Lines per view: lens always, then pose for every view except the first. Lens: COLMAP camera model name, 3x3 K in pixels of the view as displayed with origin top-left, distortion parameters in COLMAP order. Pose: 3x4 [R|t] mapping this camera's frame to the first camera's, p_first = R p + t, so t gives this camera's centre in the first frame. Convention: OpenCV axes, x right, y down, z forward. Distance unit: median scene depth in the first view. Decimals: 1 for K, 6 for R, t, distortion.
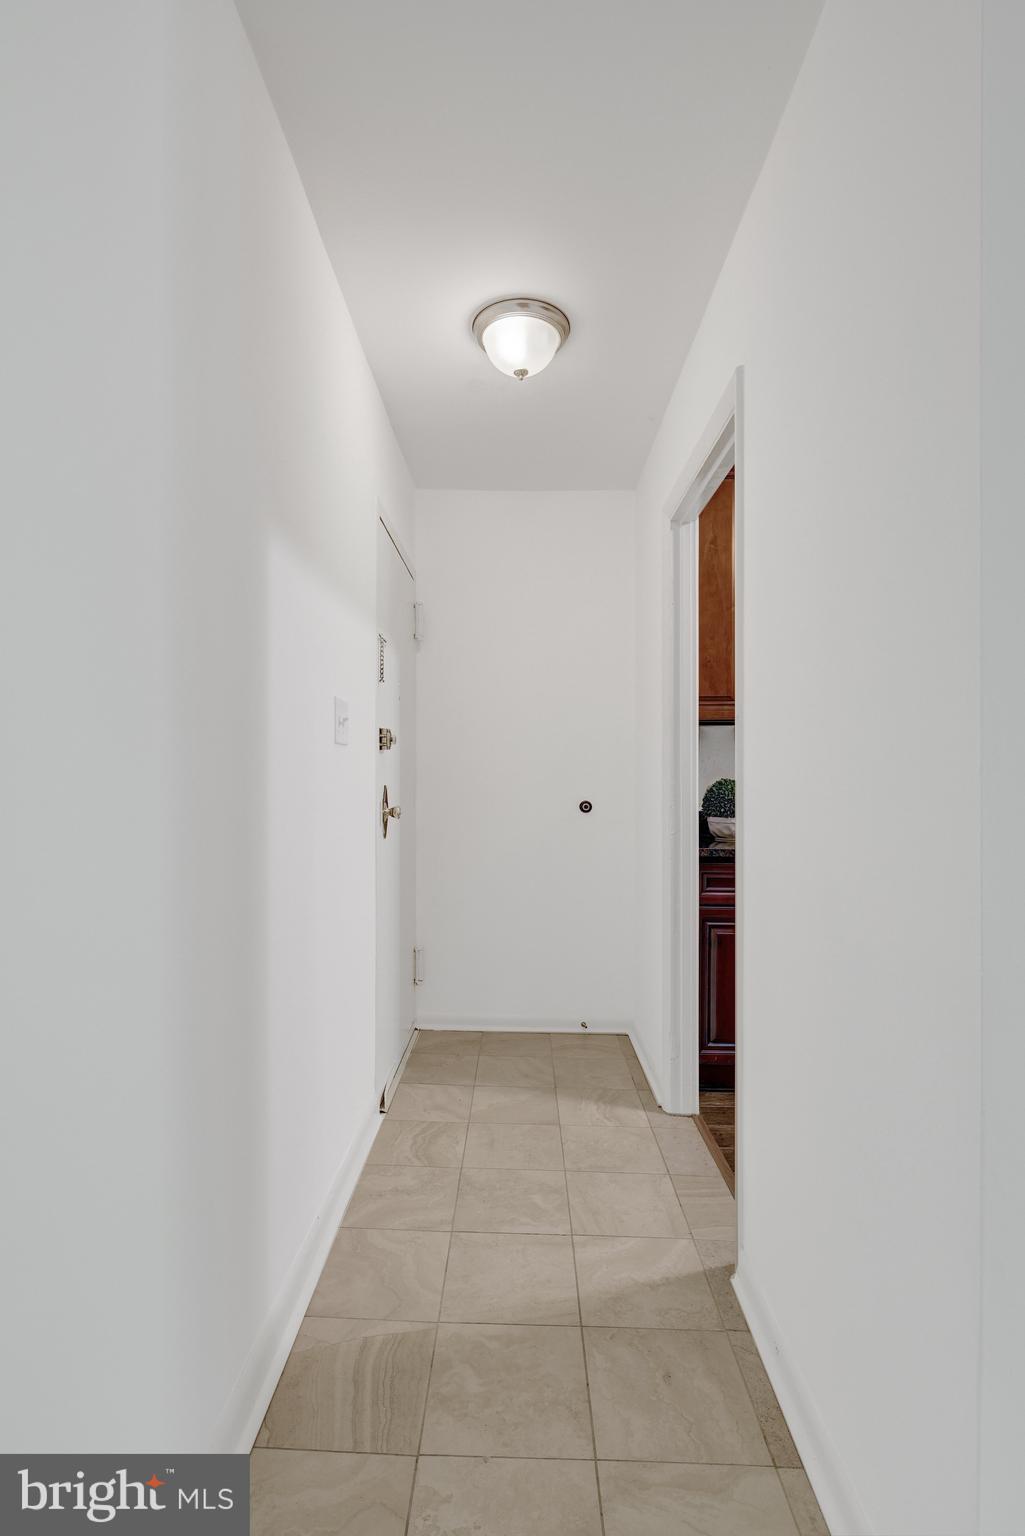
lens RADIAL K [[746.6, 0, 512.5], [0, 746.6, 768.0], [0, 0, 1]] dist [0.002672, 0.000215]
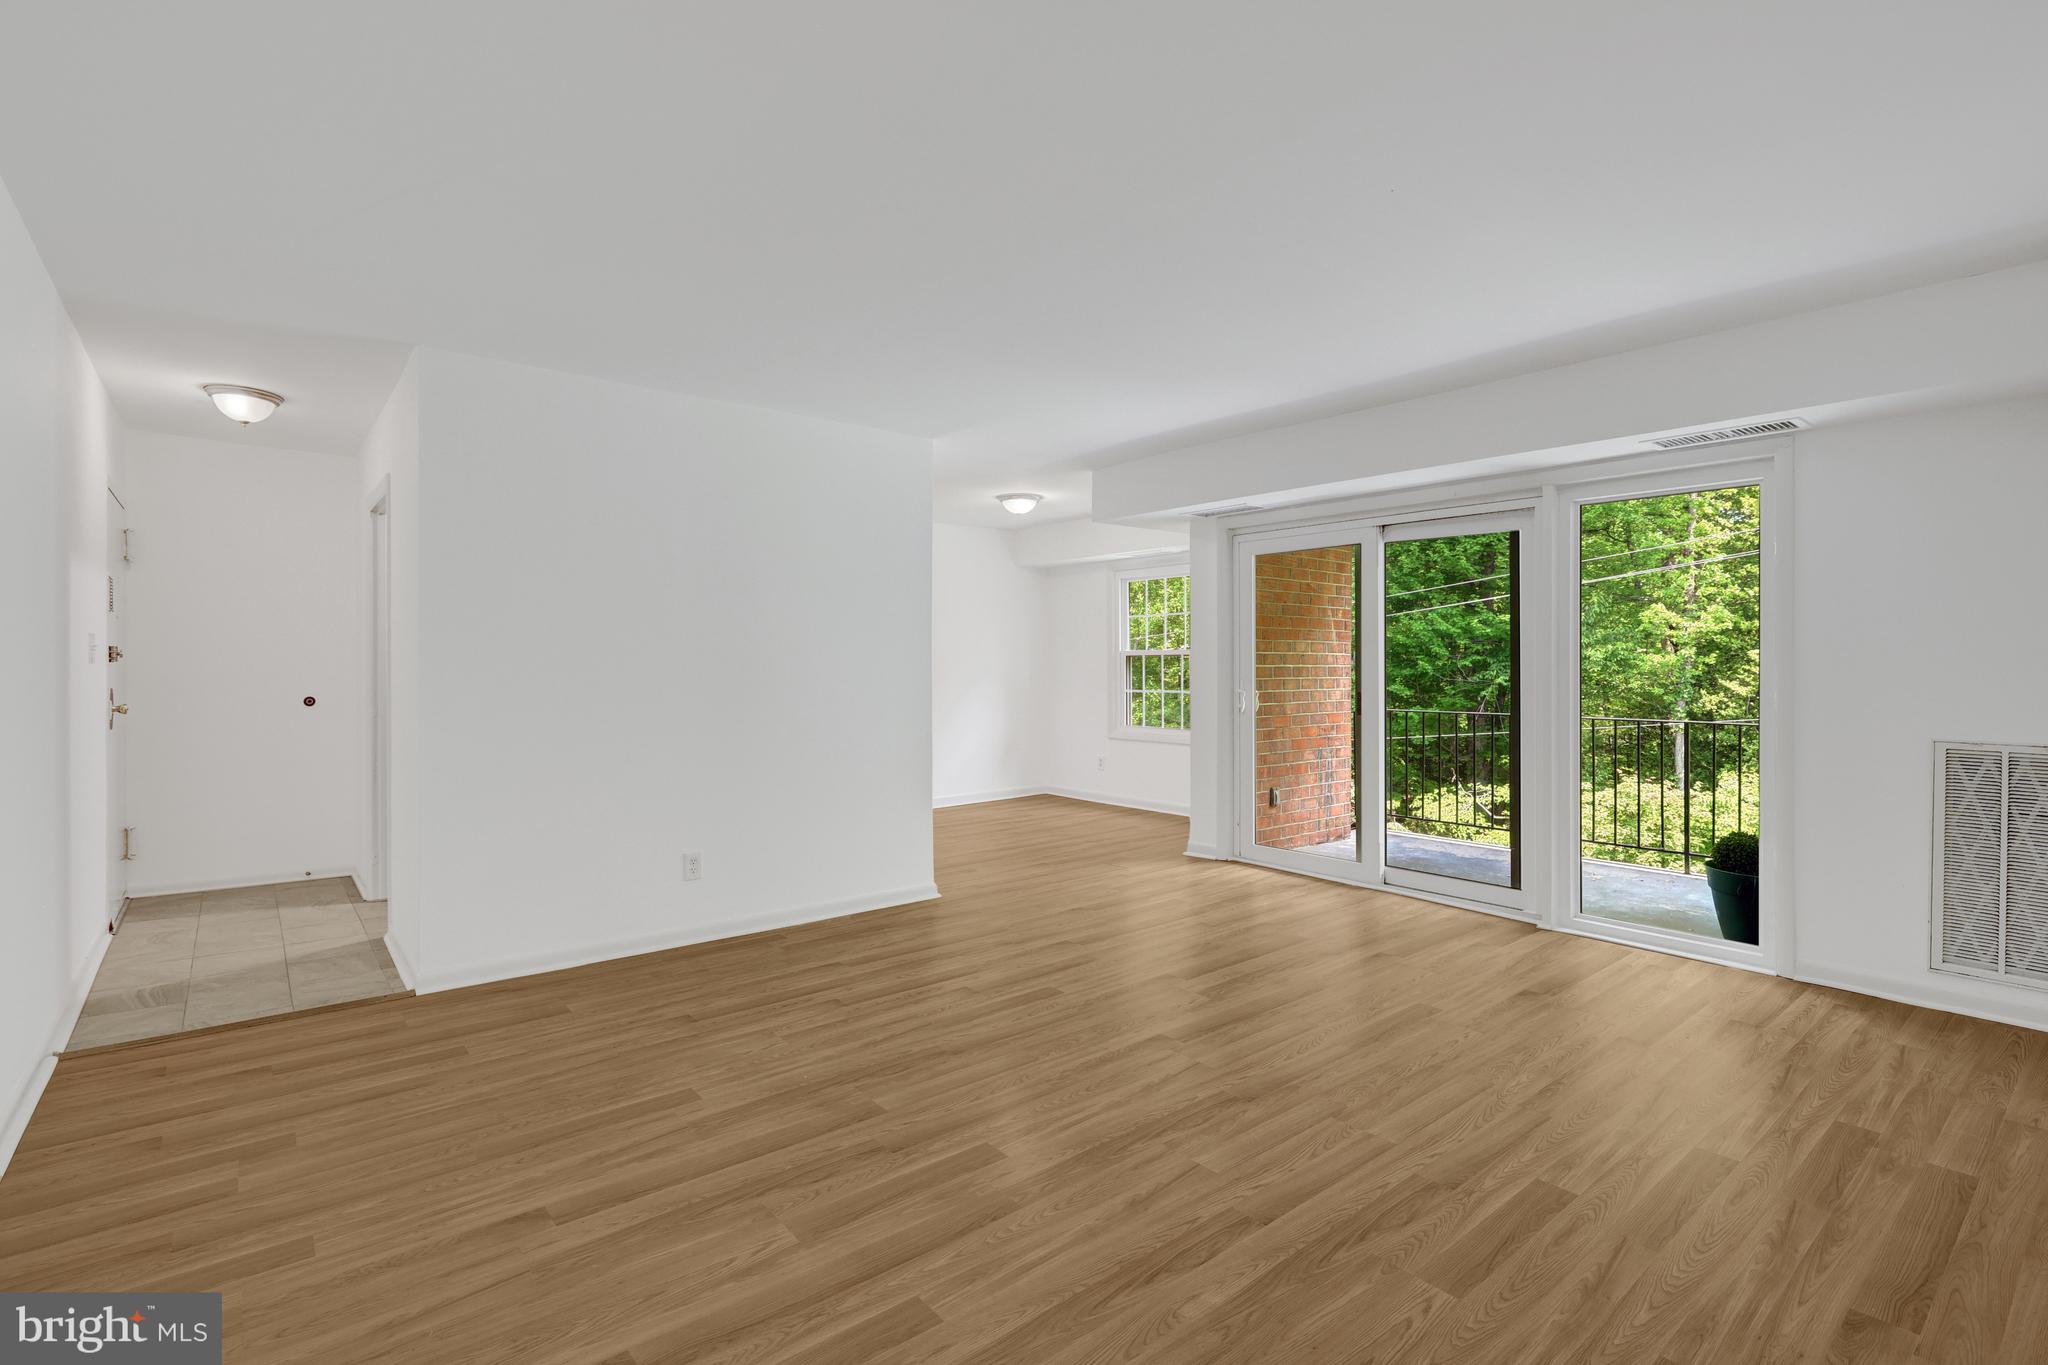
lens RADIAL K [[950.7, 0, 1012.2], [0, 950.7, 669.5], [0, 0, 1]] dist [-0.001075, 0.000579]
pose [[0.767487, -0.002135, 0.641061, -0.032082], [-0.008237, 0.999879, 0.013192, -0.055472], [-0.641011, -0.015405, 0.767377, -1.583616]]
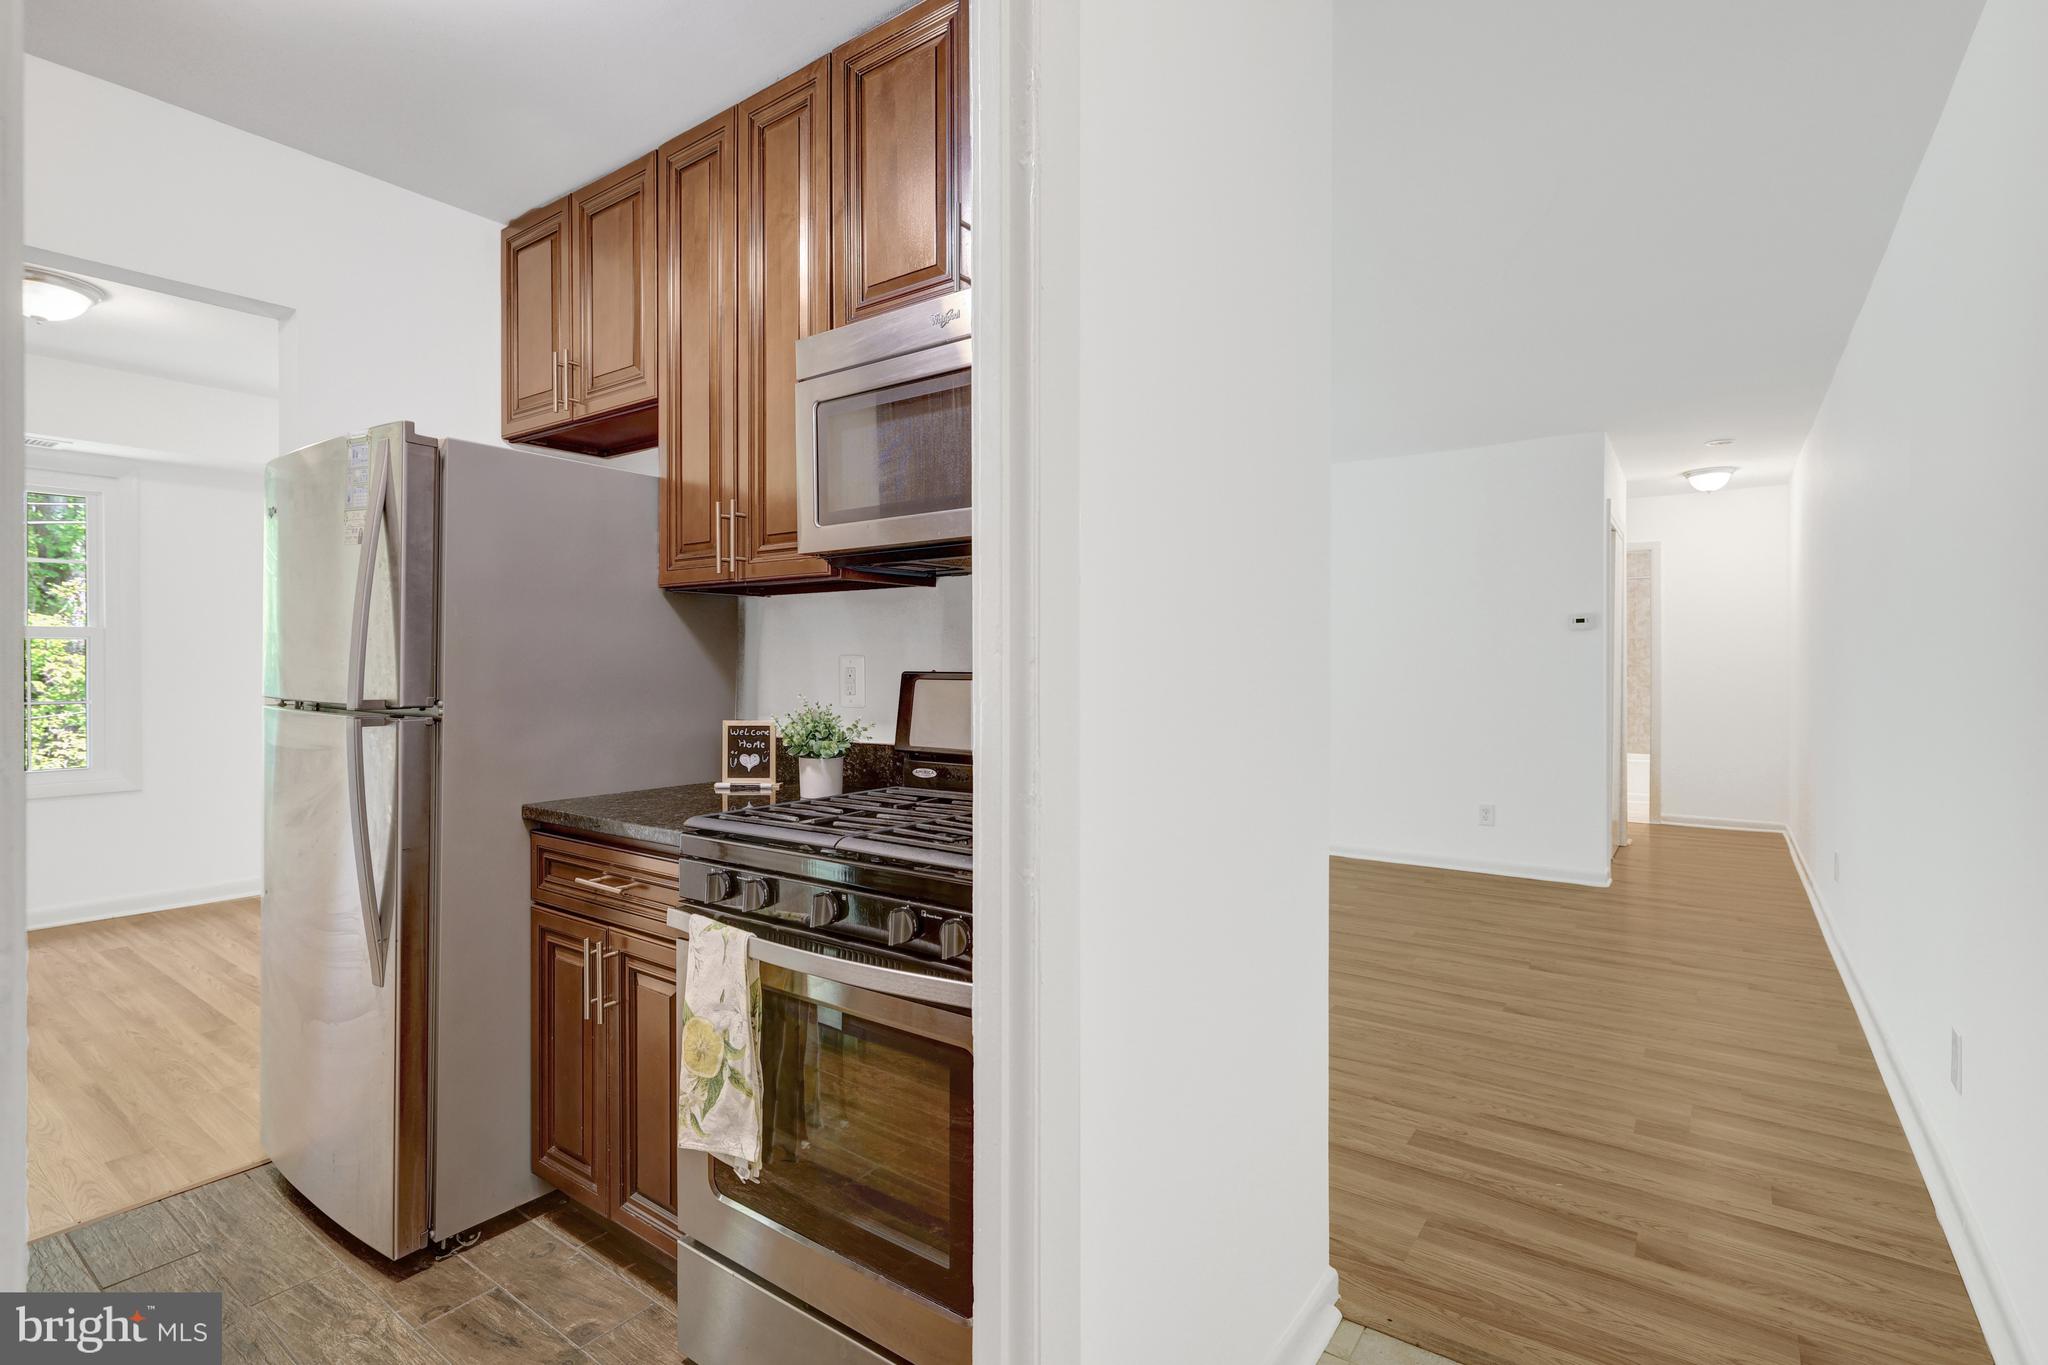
lens RADIAL K [[962.2, 0, 1008.5], [0, 962.2, 668.0], [0, 0, 1]] dist [-0.000049, -0.000136]
pose [[-0.812801, -0.002773, 0.582535, -0.022094], [-0.007419, 0.999957, -0.005591, -0.005363], [-0.582494, -0.008866, -0.812786, 1.245750]]
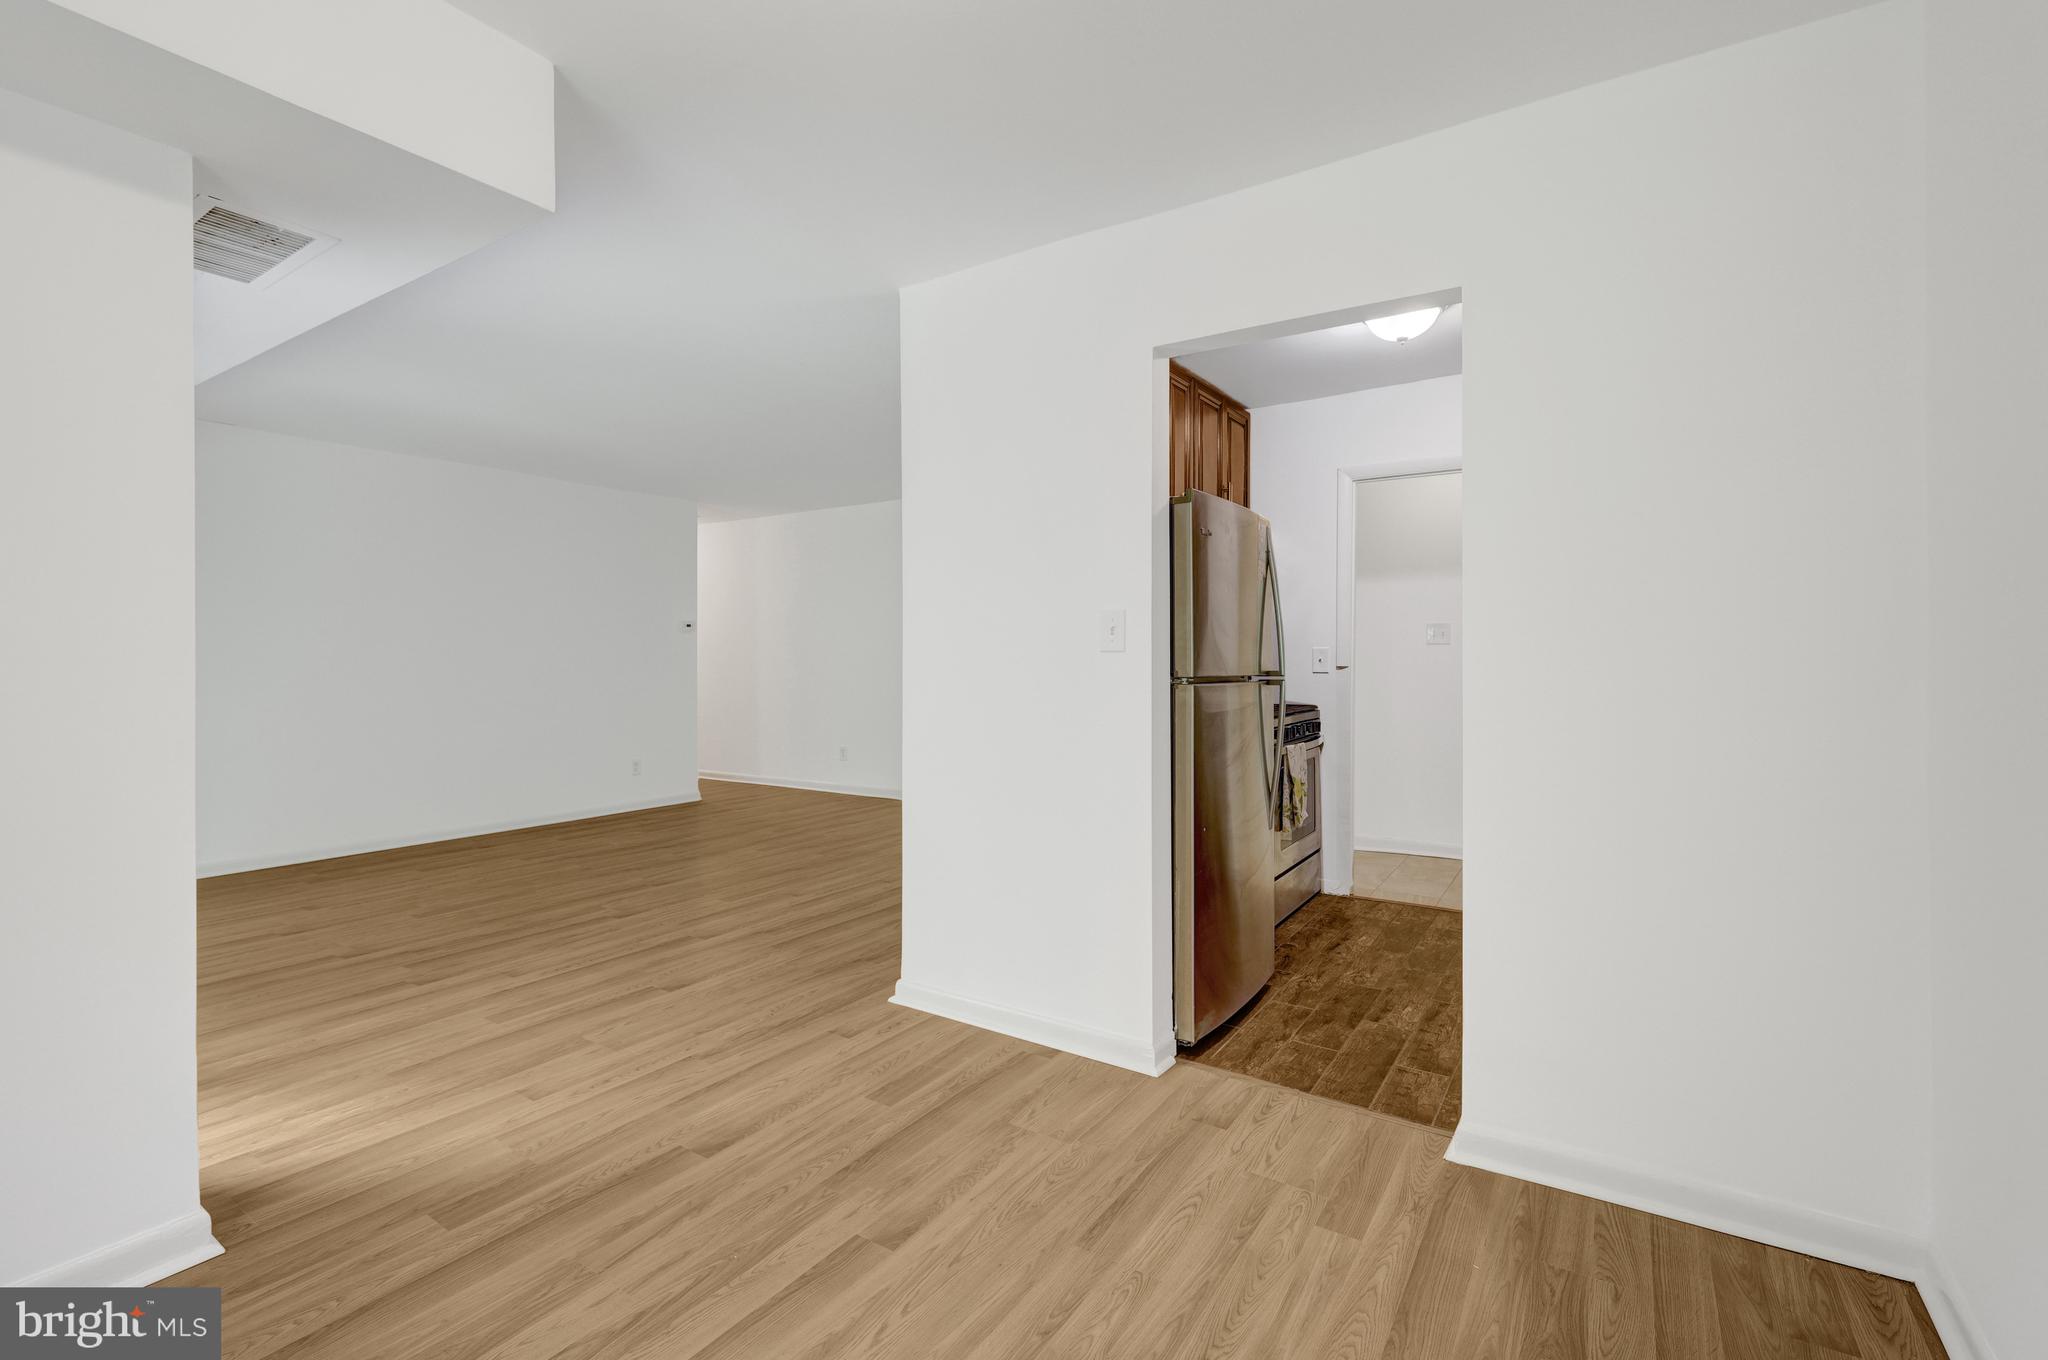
lens RADIAL K [[922.1, 0, 1008.1], [0, 922.1, 657.0], [0, 0, 1]] dist [-0.000814, 0.000386]
pose [[-0.544190, 0.003044, -0.838956, 2.505607], [0.012518, 0.999912, -0.004491, 0.002260], [0.838868, -0.012946, -0.544180, 1.333580]]
